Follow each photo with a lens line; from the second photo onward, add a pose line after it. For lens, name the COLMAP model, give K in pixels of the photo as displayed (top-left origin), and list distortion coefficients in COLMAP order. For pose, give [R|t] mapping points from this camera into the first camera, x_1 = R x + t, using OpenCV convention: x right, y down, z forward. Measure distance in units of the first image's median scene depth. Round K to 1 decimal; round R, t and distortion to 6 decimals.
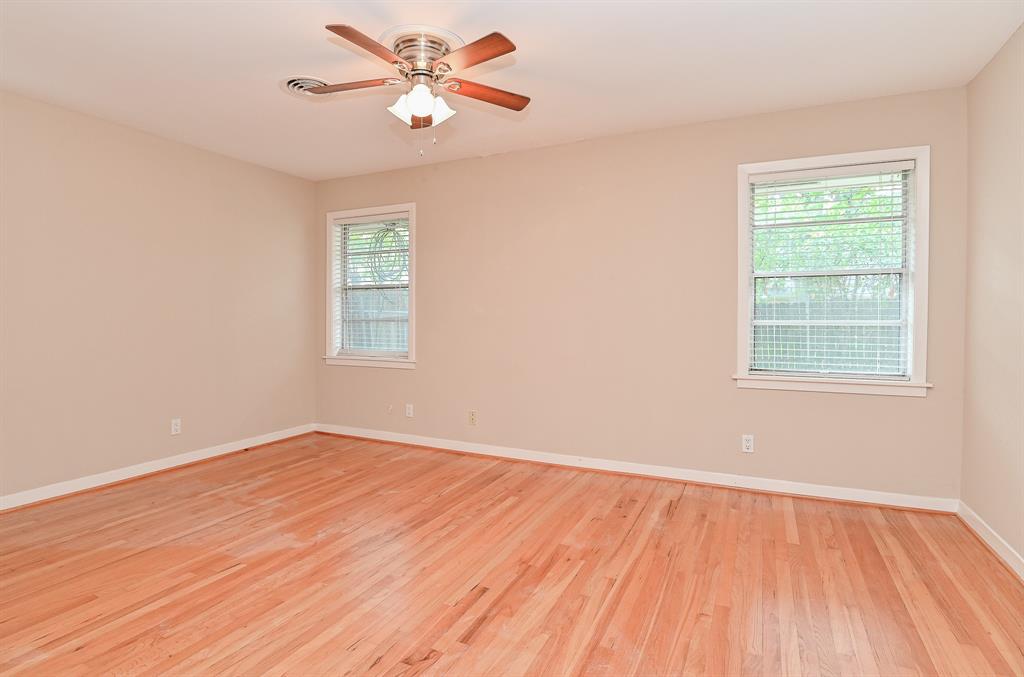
lens RADIAL K [[522.3, 0, 500.5], [0, 522.3, 321.7], [0, 0, 1]] dist [-0.017740, -0.005496]
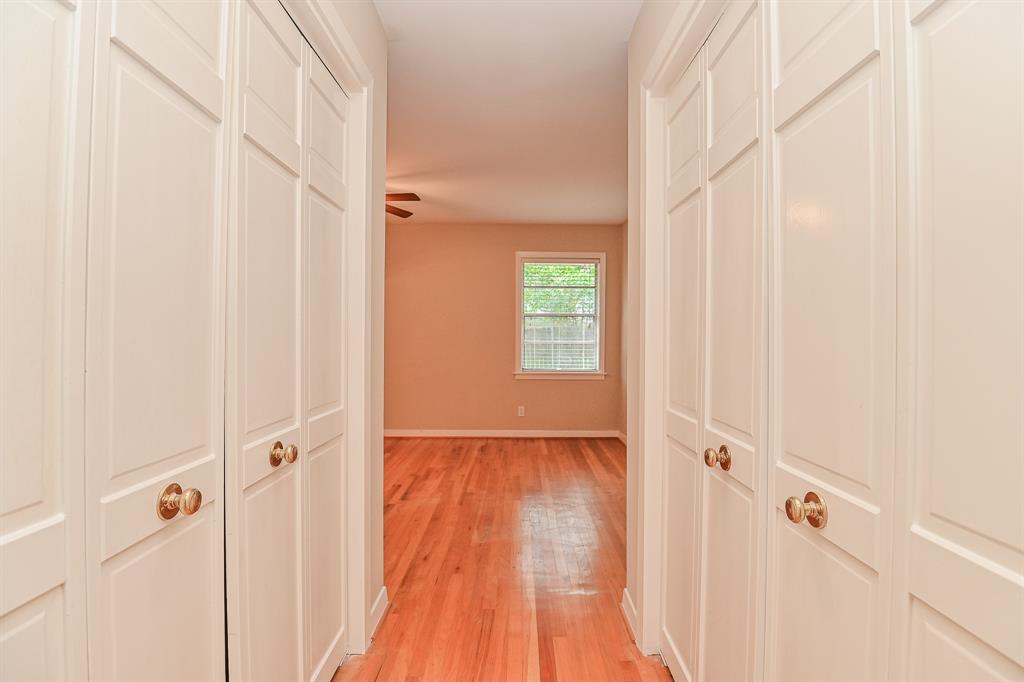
lens RADIAL K [[522.3, 0, 514.7], [0, 522.3, 340.5], [0, 0, 1]] dist [-0.017740, -0.005496]
pose [[0.895362, 0.002307, 0.445333, -0.427564], [0.000137, 0.999985, -0.005455, 0.009067], [-0.445339, 0.004946, 0.895348, -0.734981]]
